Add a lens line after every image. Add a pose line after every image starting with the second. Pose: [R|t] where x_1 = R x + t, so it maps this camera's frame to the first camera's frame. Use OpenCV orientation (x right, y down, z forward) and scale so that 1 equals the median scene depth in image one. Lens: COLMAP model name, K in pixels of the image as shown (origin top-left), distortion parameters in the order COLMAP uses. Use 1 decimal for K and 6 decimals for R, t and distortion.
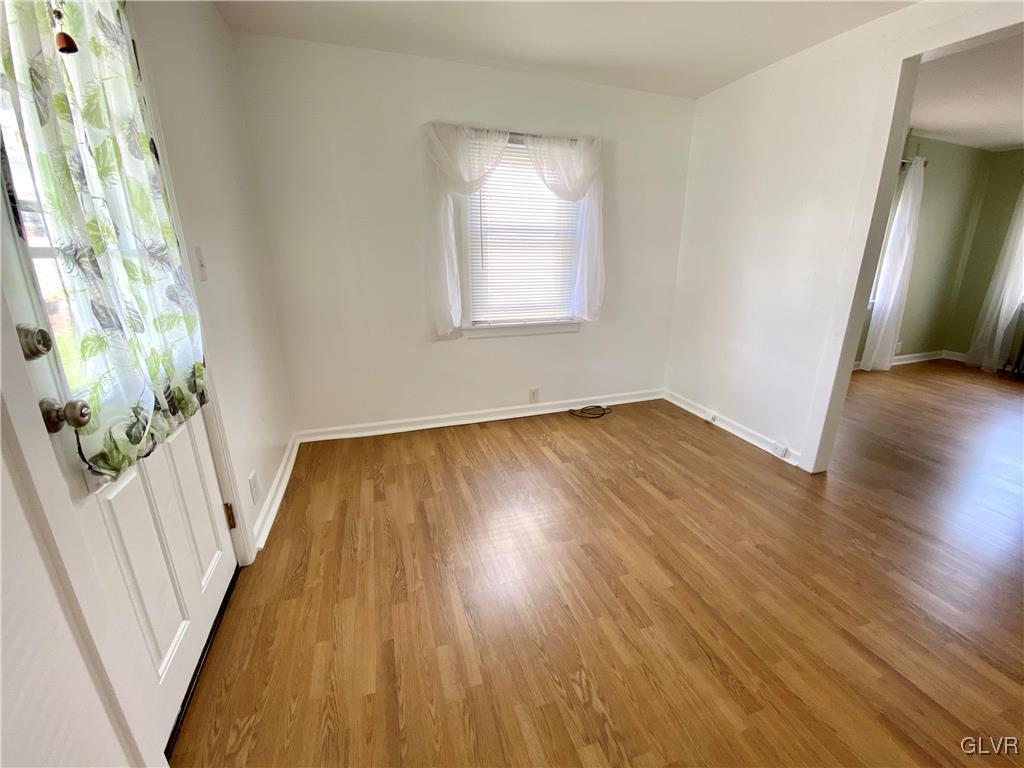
lens RADIAL K [[429.4, 0, 524.7], [0, 429.4, 383.0], [0, 0, 1]] dist [0.028805, -0.024698]
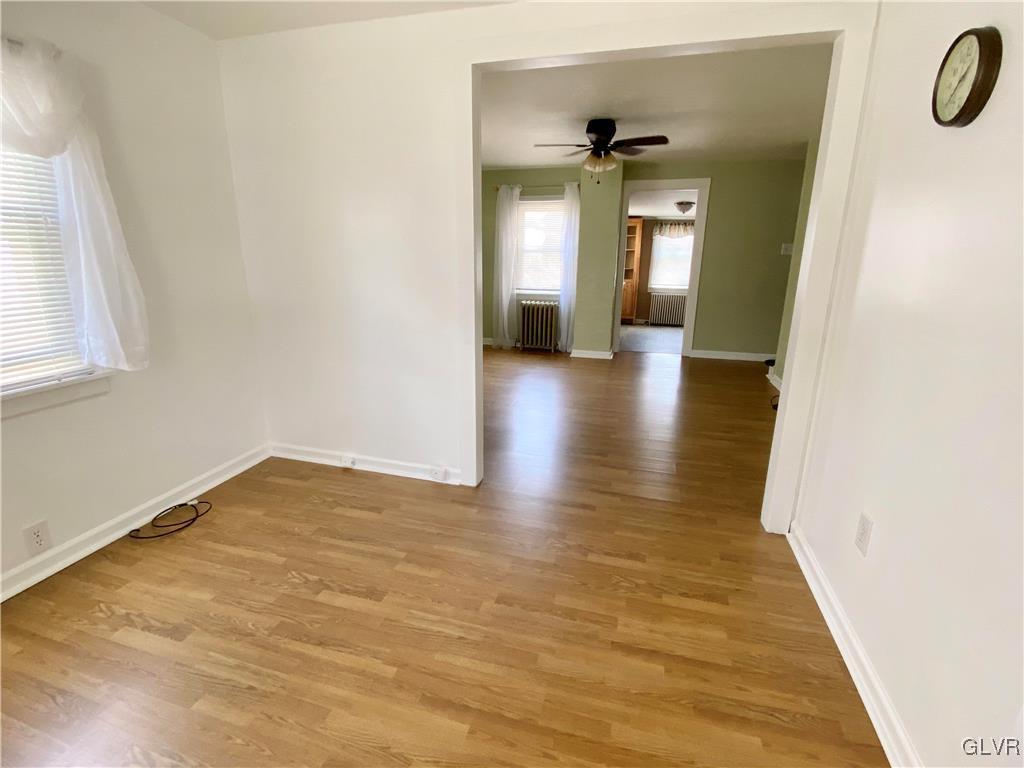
lens RADIAL K [[486.7, 0, 511.2], [0, 486.7, 377.2], [0, 0, 1]] dist [0.018175, -0.017985]
pose [[0.573630, -0.194129, 0.795778, -0.087328], [0.224053, 0.971646, 0.075525, -0.081676], [-0.787876, 0.134973, 0.600861, 0.245312]]
